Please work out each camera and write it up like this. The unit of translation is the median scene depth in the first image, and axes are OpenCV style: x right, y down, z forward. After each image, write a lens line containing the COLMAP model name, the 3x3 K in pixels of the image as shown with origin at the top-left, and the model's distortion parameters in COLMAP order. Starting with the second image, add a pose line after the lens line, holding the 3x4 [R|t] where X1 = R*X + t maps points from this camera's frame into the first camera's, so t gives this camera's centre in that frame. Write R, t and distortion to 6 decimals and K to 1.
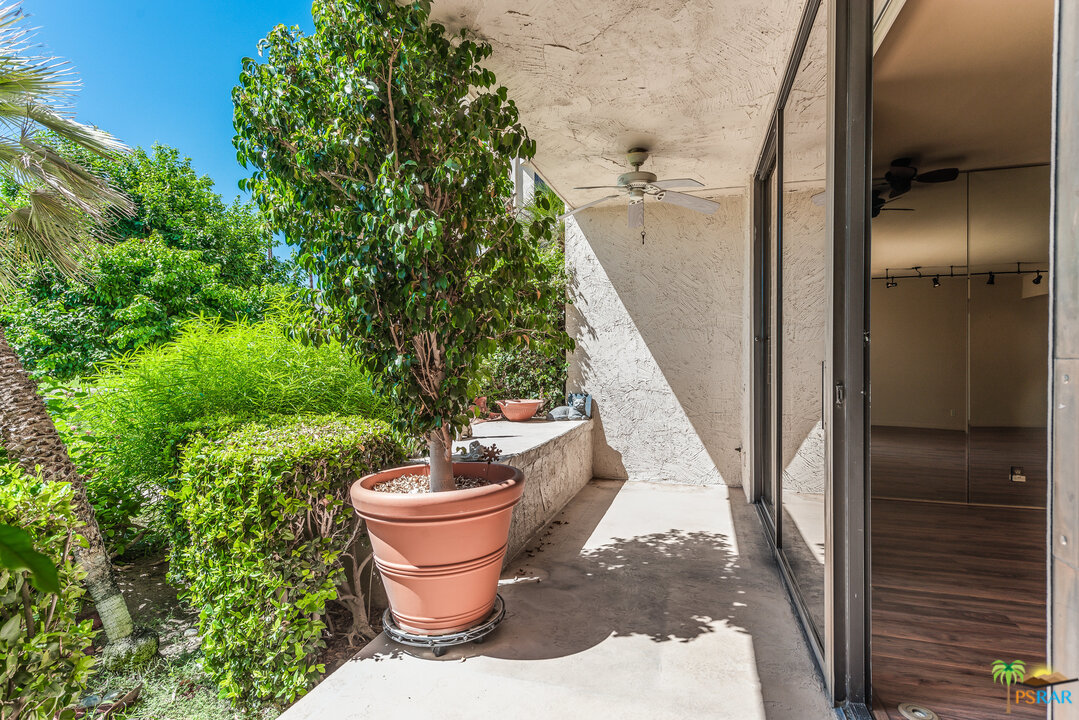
lens RADIAL K [[554.5, 0, 541.4], [0, 554.5, 363.9], [0, 0, 1]] dist [0.014167, -0.002373]
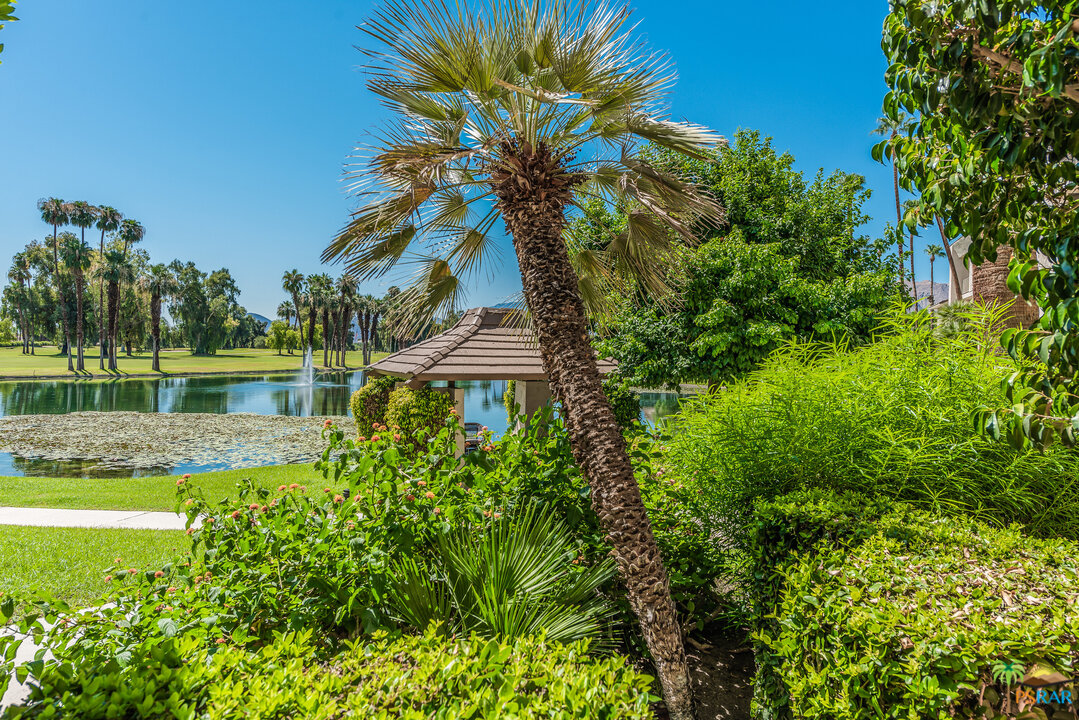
lens RADIAL K [[626.5, 0, 544.9], [0, 626.5, 357.9], [0, 0, 1]] dist [0.012174, -0.003594]
pose [[0.634453, 0.028678, -0.772429, -0.101274], [-0.018117, 0.999589, 0.022231, -0.046177], [0.772749, -0.000111, 0.634712, 0.123013]]
